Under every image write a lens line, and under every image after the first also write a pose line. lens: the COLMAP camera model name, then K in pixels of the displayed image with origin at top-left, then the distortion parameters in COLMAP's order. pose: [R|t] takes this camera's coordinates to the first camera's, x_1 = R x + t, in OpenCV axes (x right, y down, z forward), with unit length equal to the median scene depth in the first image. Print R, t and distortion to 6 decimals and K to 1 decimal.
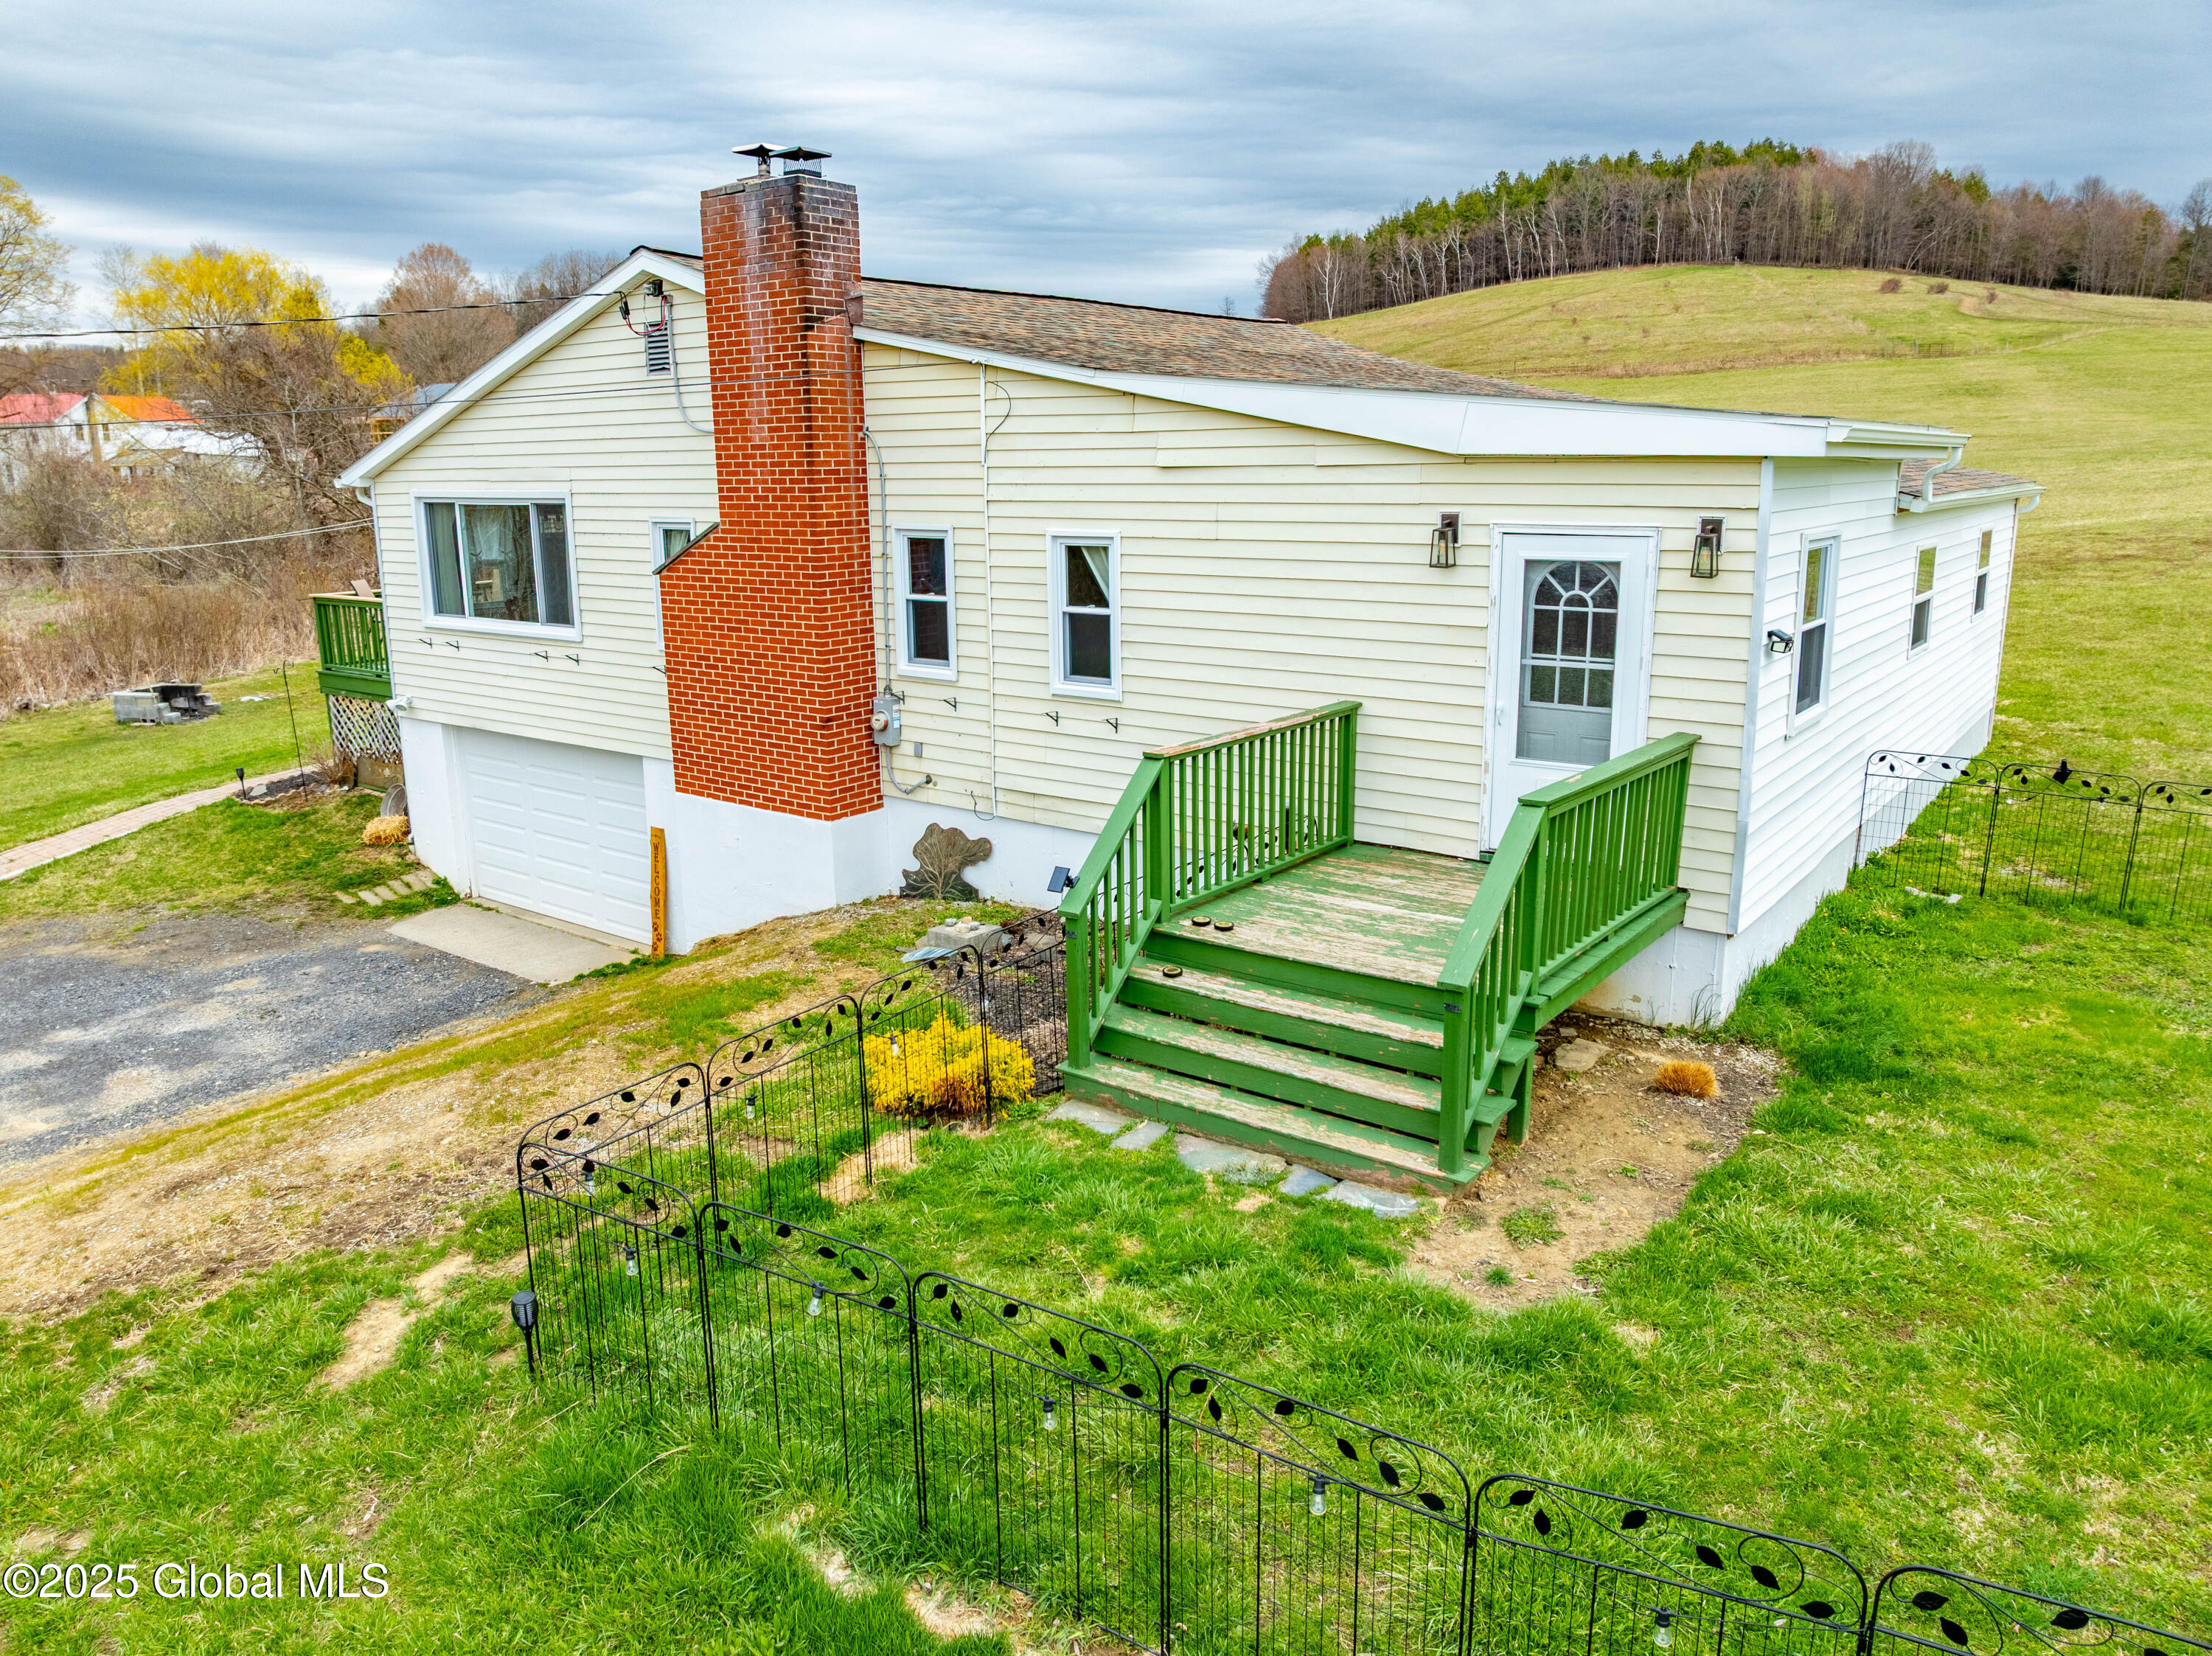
lens RADIAL K [[1546.3, 0, 1091.6], [0, 1546.3, 837.0], [0, 0, 1]] dist [-0.028276, 0.000878]
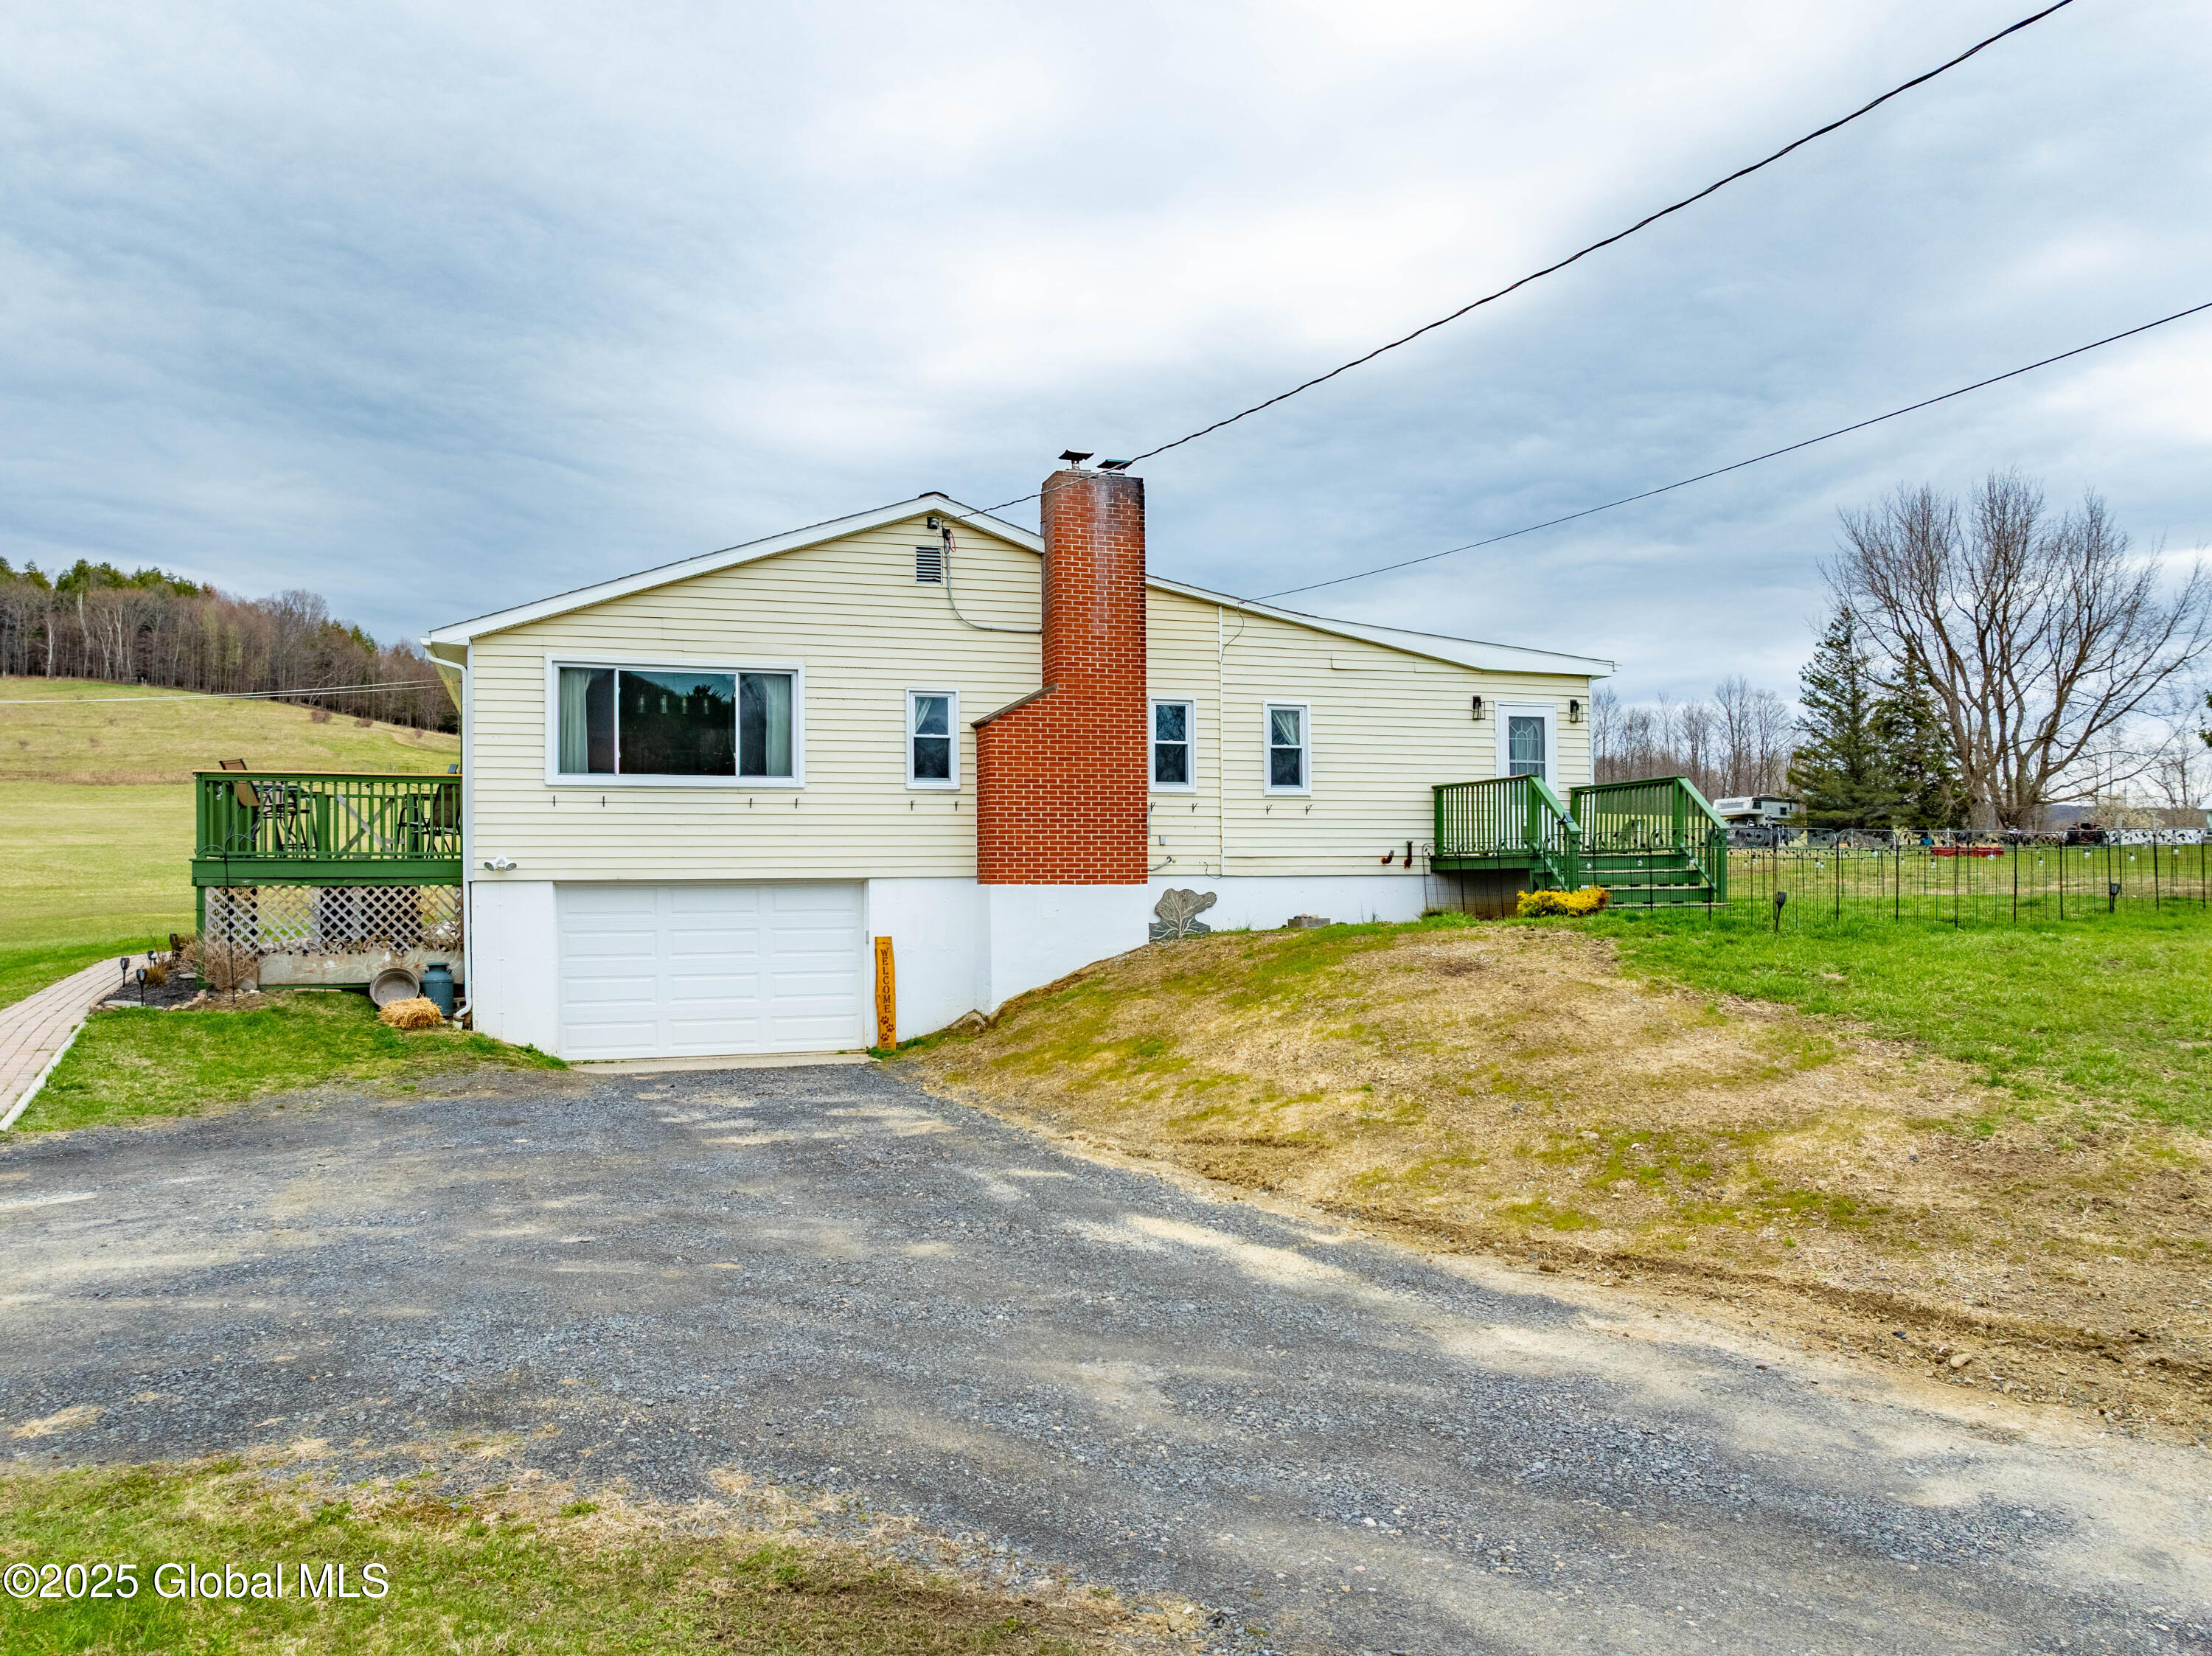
lens RADIAL K [[1687.5, 0, 1175.1], [0, 1687.5, 873.5], [0, 0, 1]] dist [-0.044899, -0.007134]
pose [[0.533797, 0.005789, 0.845593, -1.512681], [0.203466, 0.969719, -0.135081, 0.203364], [-0.820769, 0.244155, 0.516456, 0.130338]]
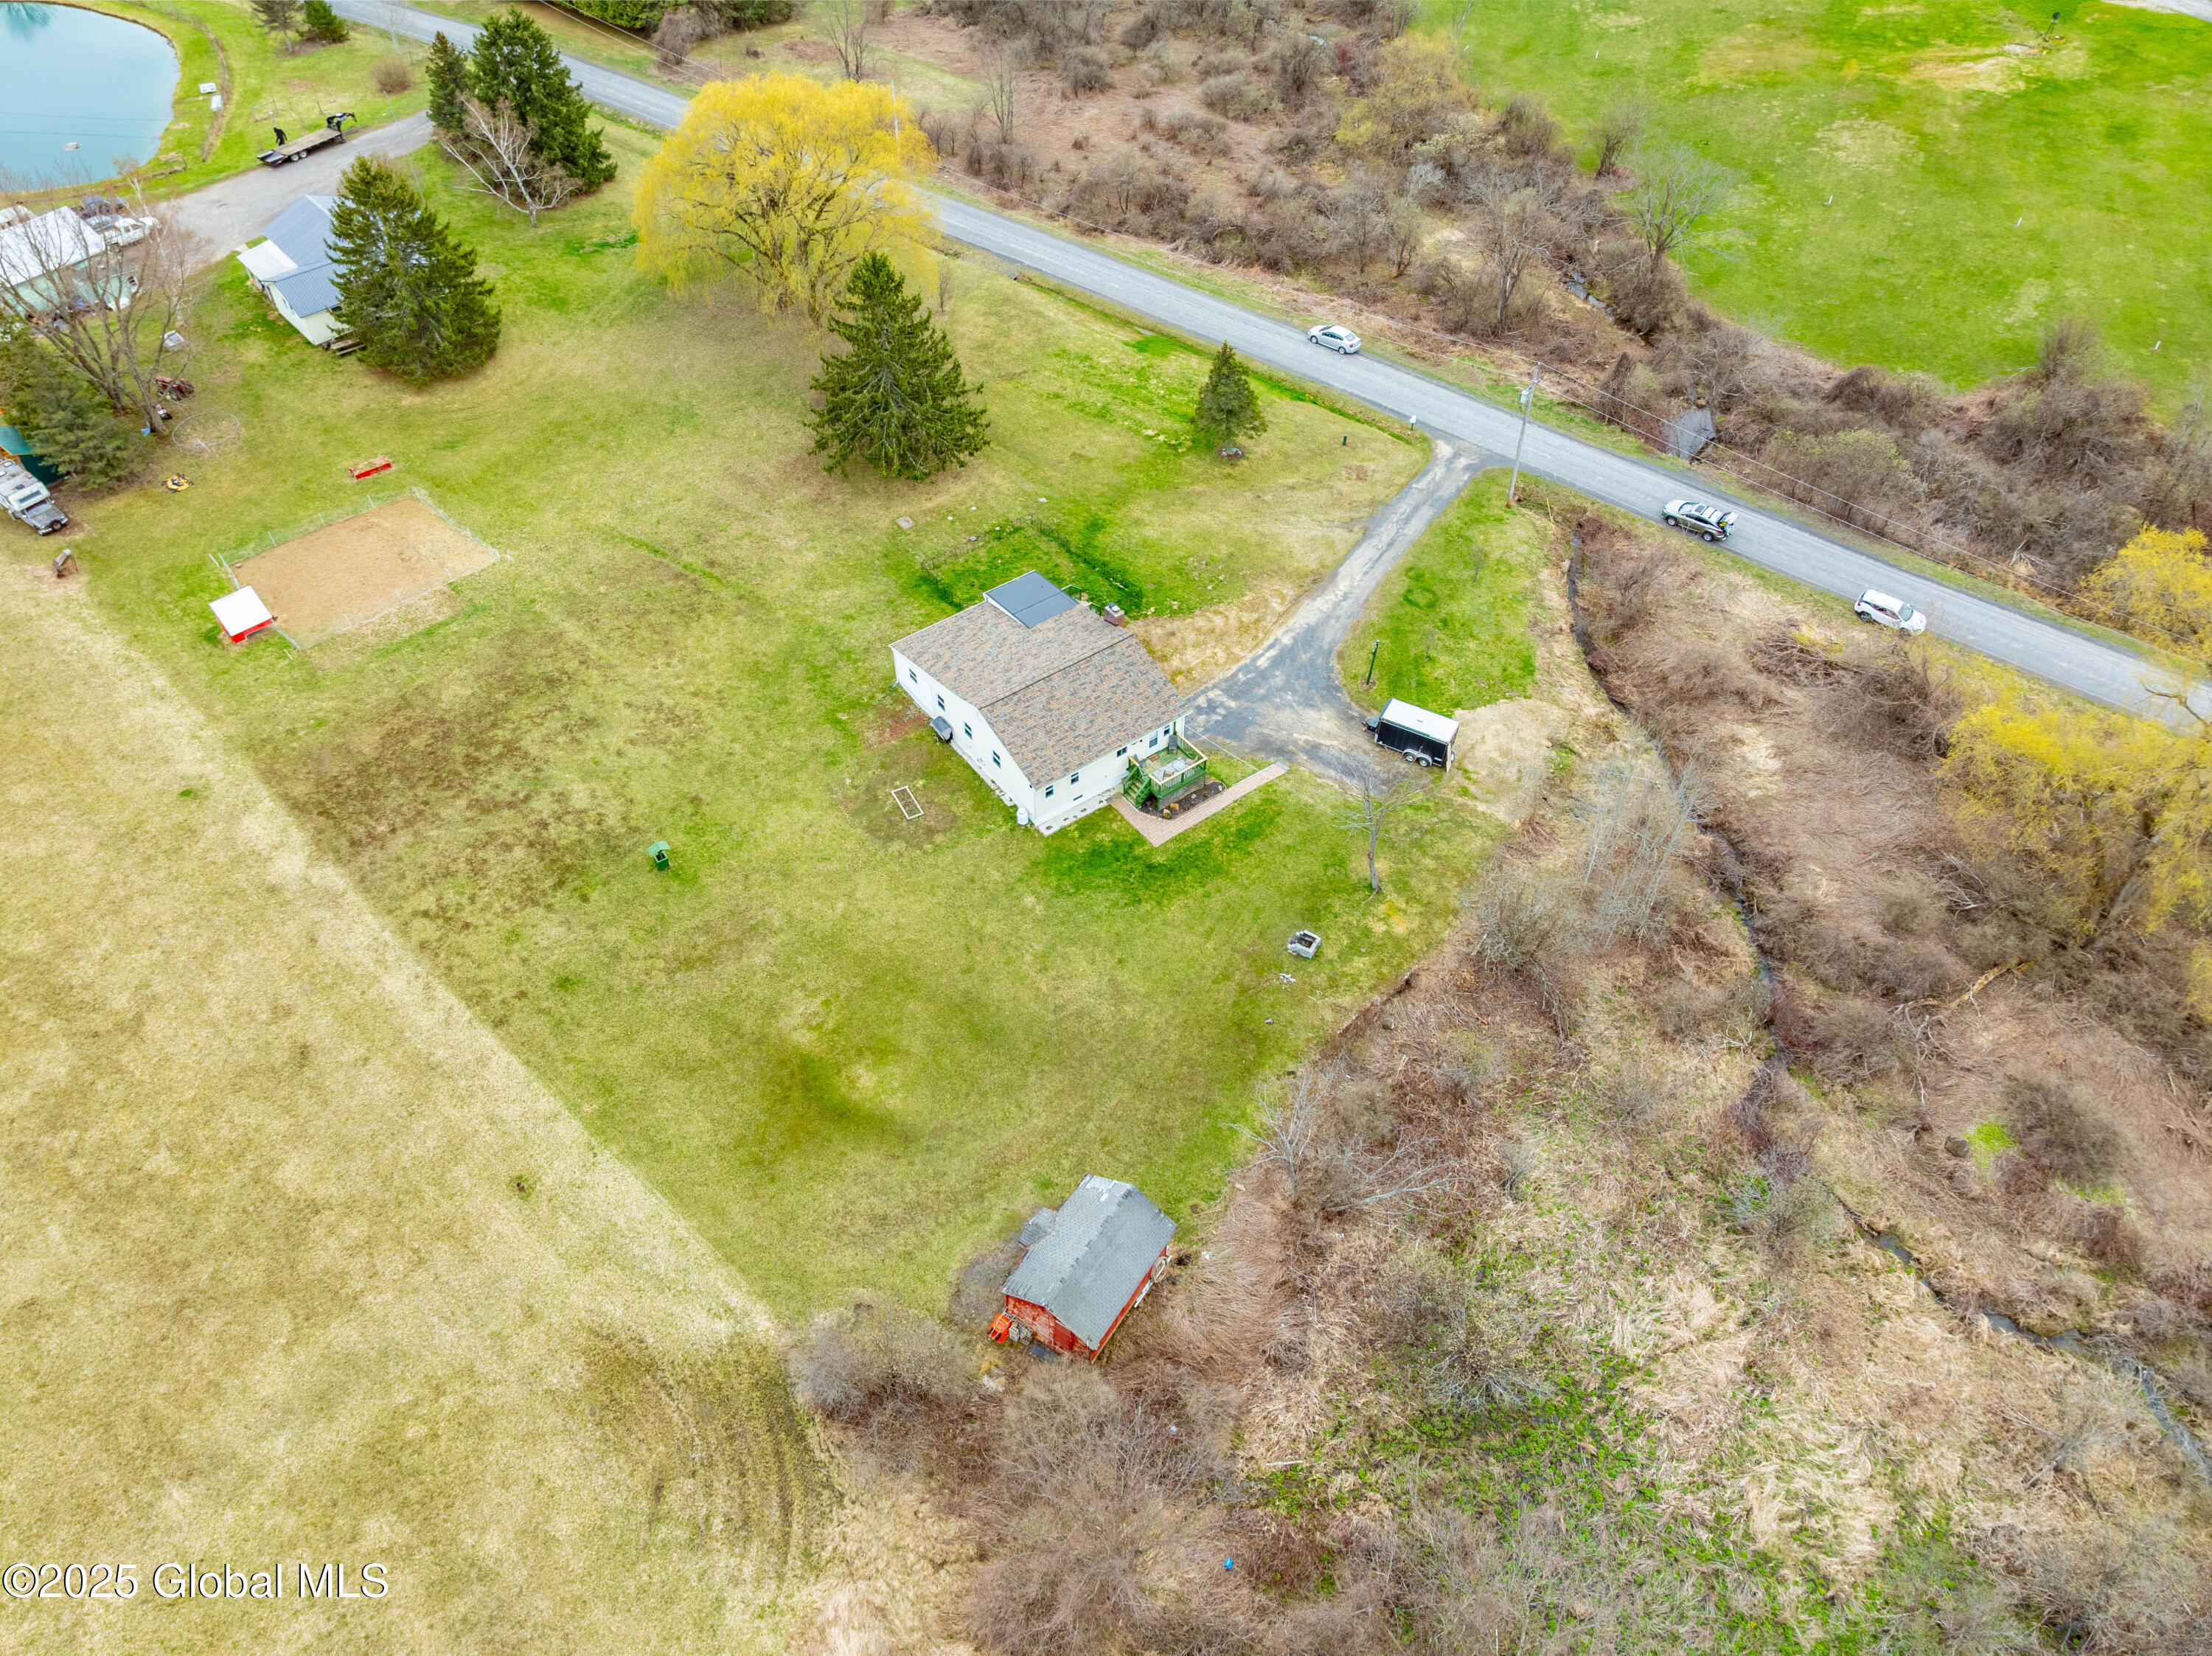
lens RADIAL K [[1562.9, 0, 1087.5], [0, 1562.9, 811.7], [0, 0, 1]] dist [-0.020407, -0.045214]
pose [[-0.957468, -0.204051, 0.204005, -1.720428], [0.078312, 0.496716, 0.864373, -6.117641], [-0.277709, 0.843585, -0.459610, 5.026425]]
